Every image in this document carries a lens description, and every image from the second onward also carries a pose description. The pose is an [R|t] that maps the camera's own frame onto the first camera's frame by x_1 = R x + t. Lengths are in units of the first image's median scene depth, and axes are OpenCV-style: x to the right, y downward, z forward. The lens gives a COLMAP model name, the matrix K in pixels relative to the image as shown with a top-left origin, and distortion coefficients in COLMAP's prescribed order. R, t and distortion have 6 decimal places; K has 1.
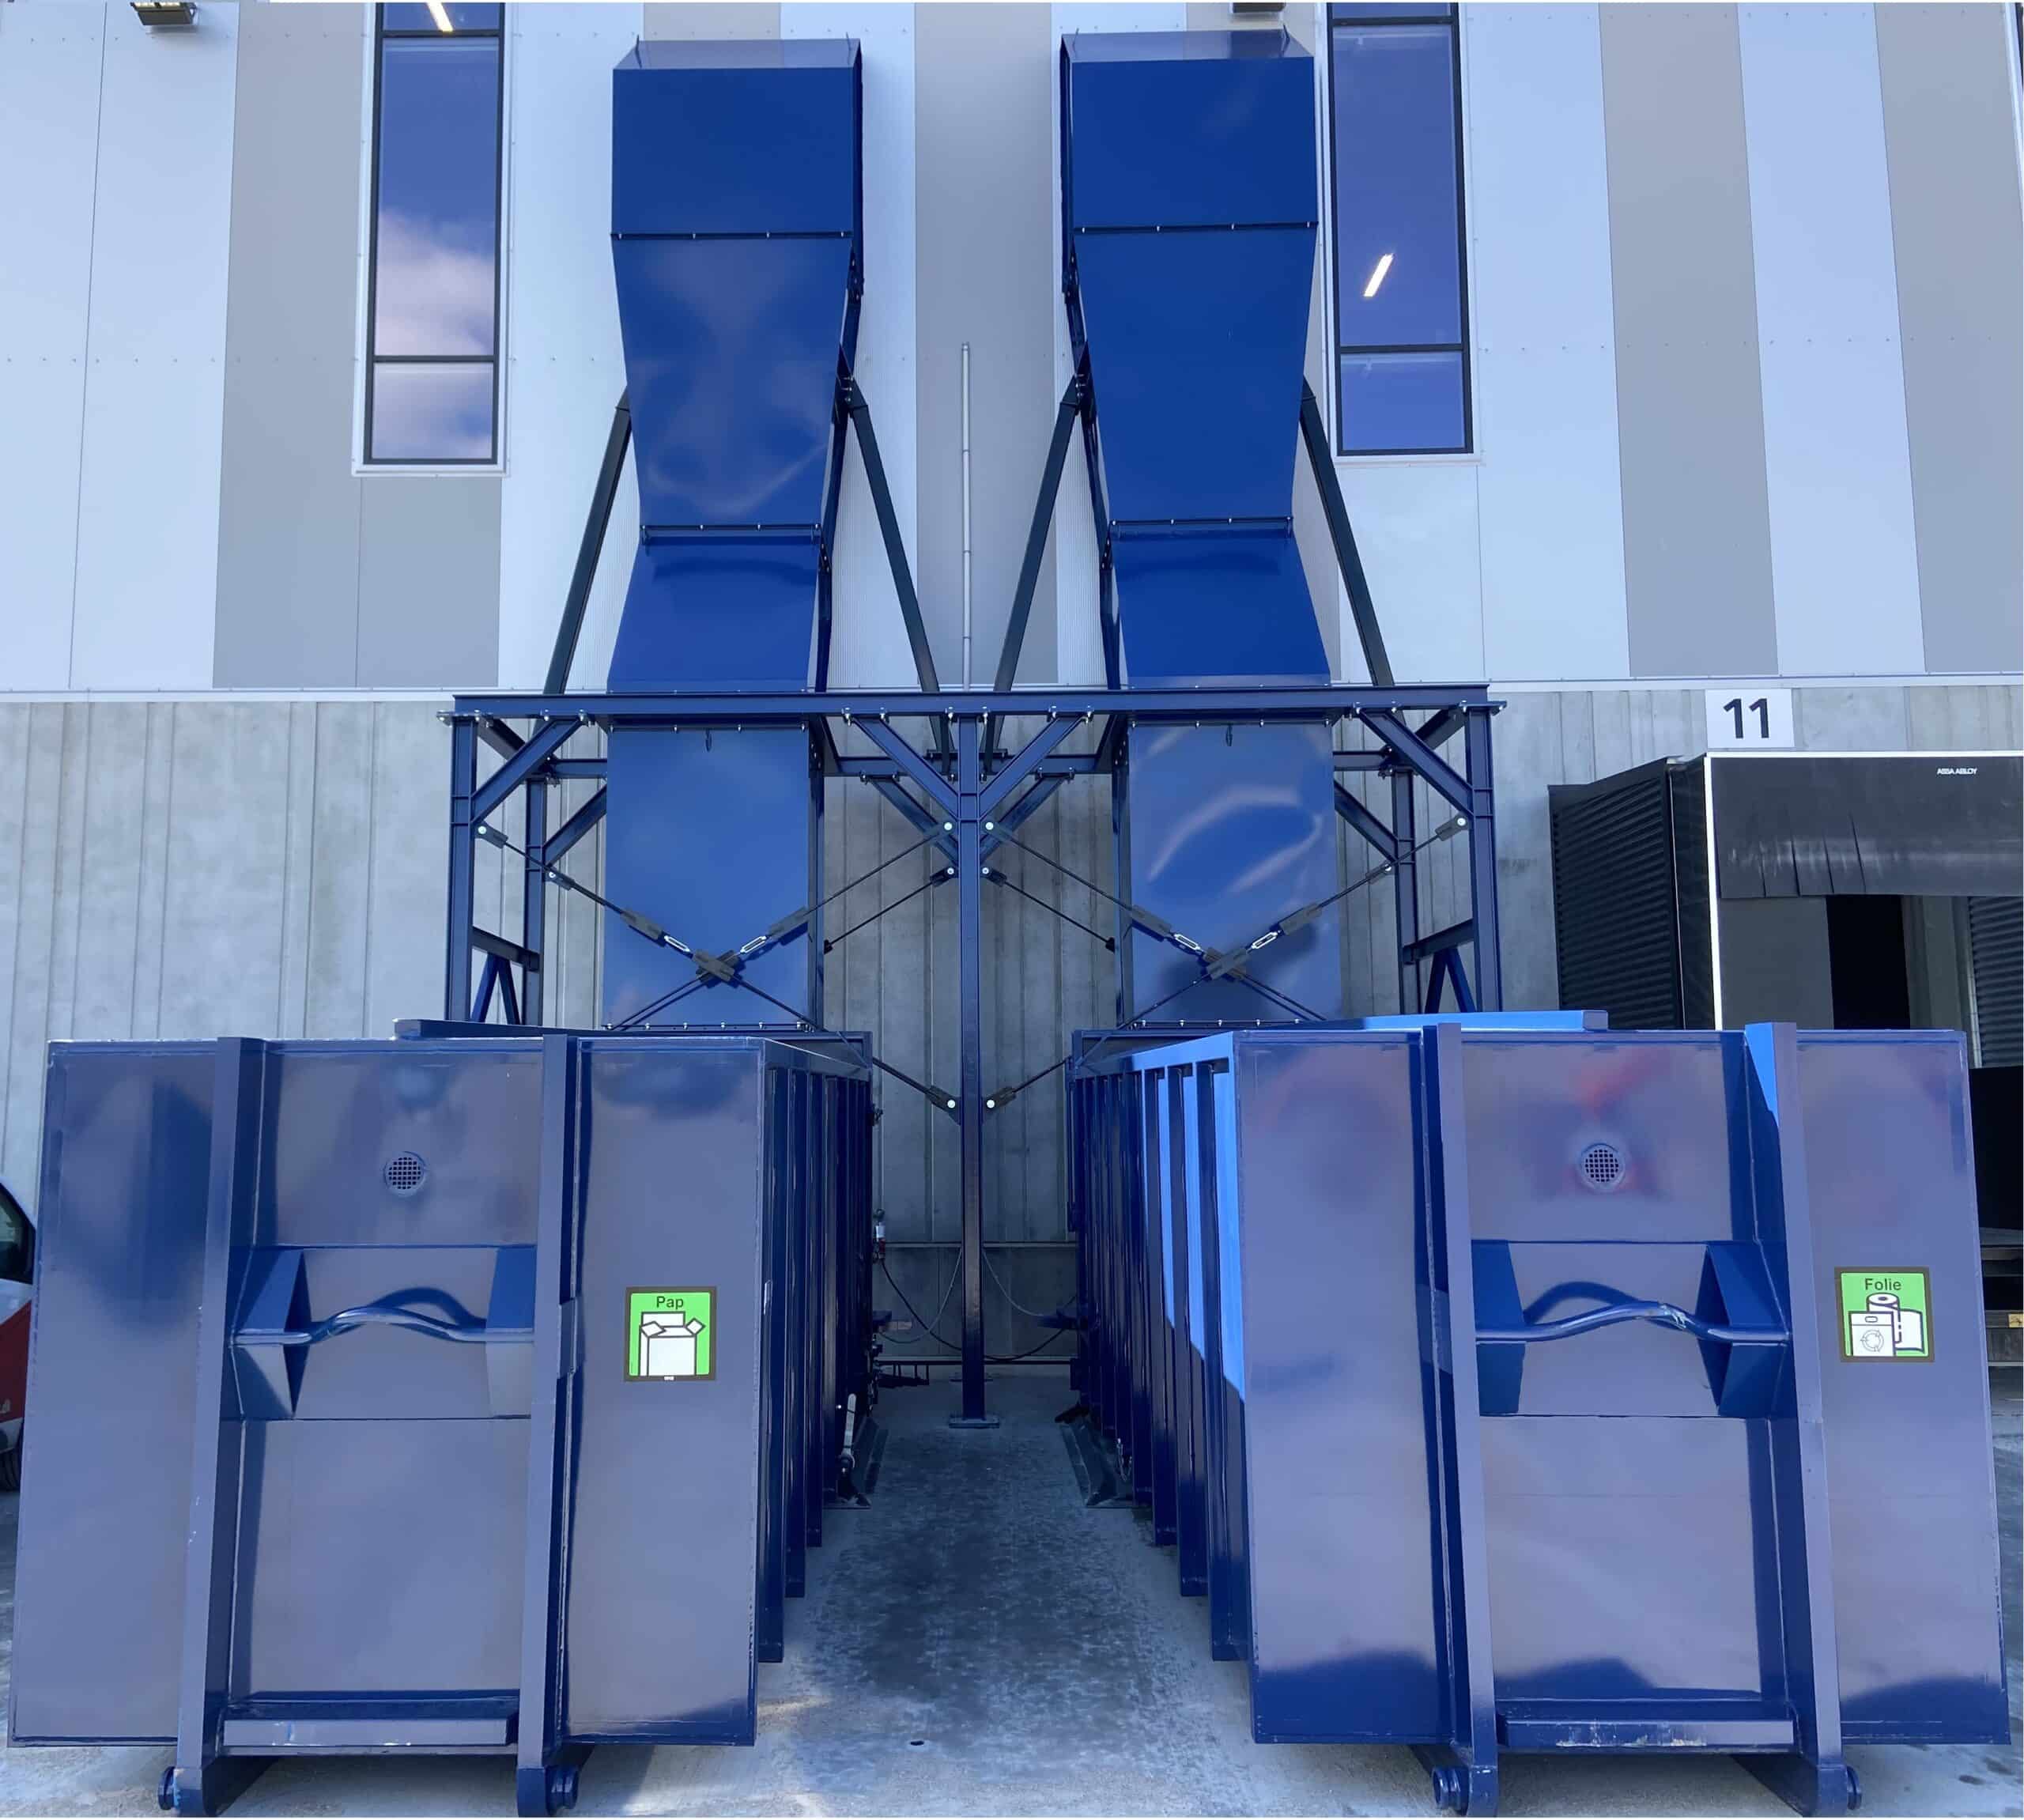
lens RADIAL K [[1871.6, 0, 1012.0], [0, 1871.6, 910.0], [0, 0, 1]] dist [0.067834, -0.008435]
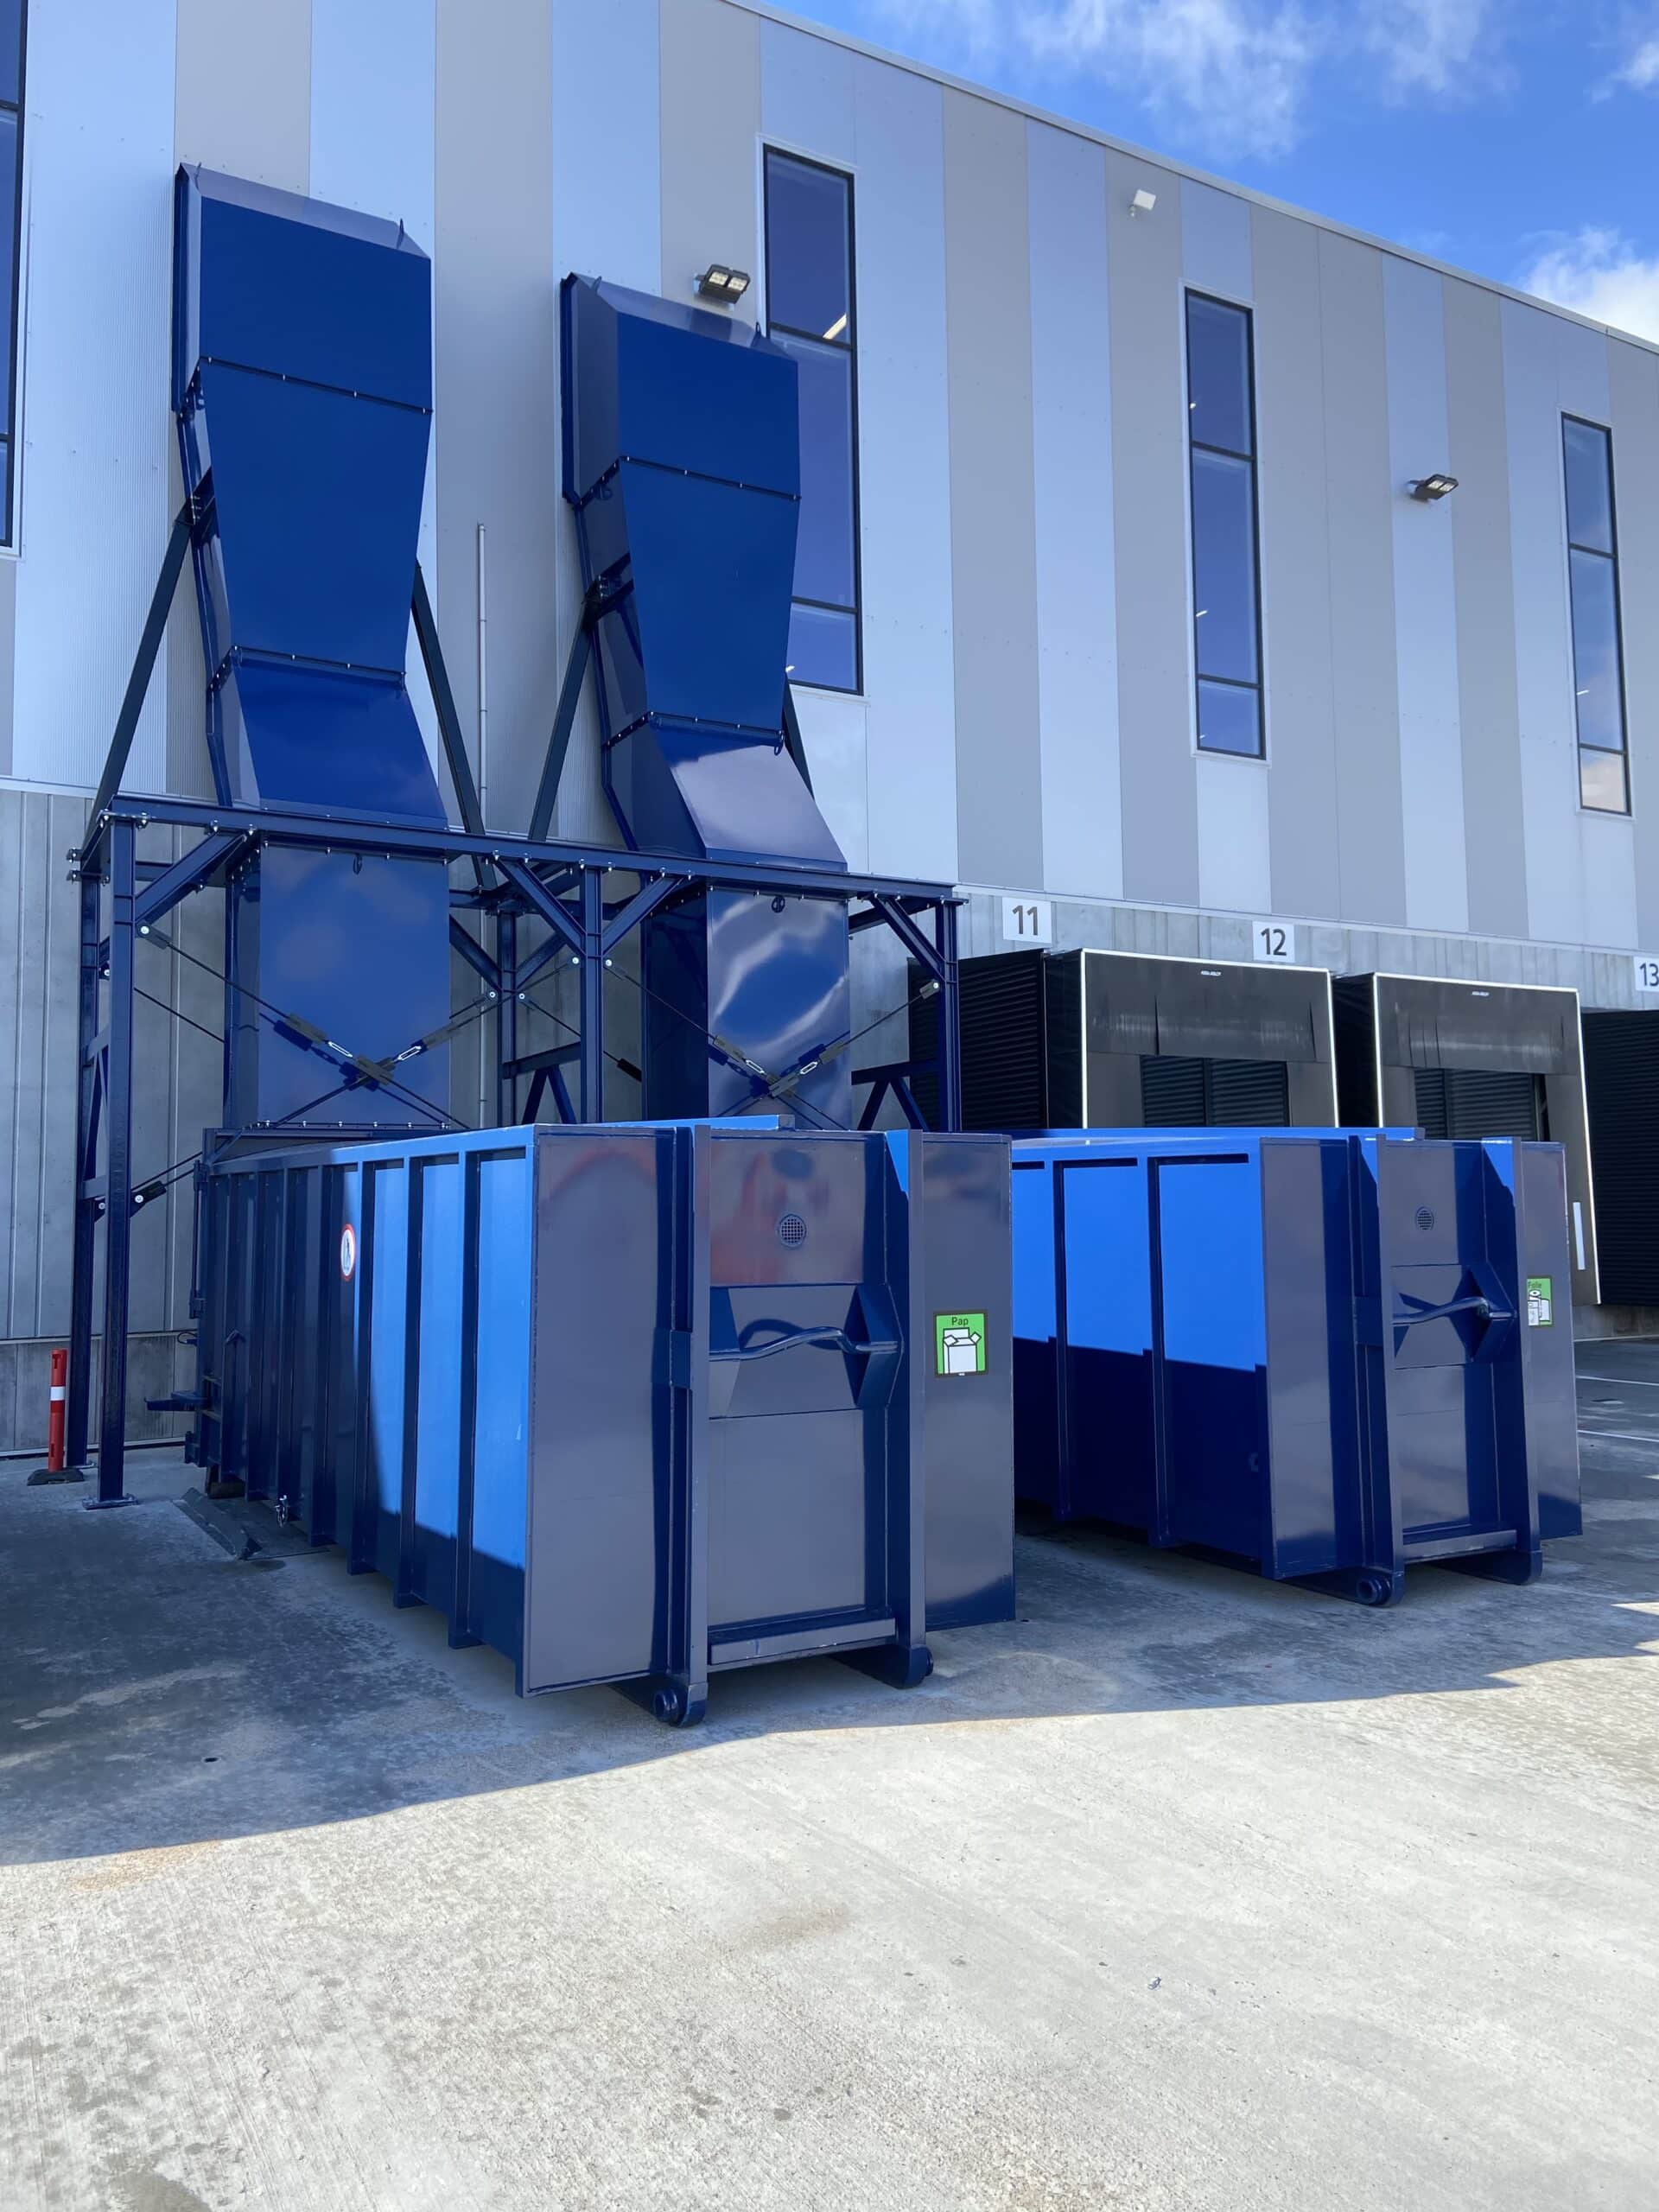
lens RADIAL K [[1660.2, 0, 829.5], [0, 1660.2, 1106.0], [0, 0, 1]] dist [0.112529, -0.135650]
pose [[0.874839, 0.033666, 0.483243, -0.337469], [-0.055818, 0.997943, 0.031527, 0.005229], [-0.481187, -0.054555, 0.874919, -0.013710]]
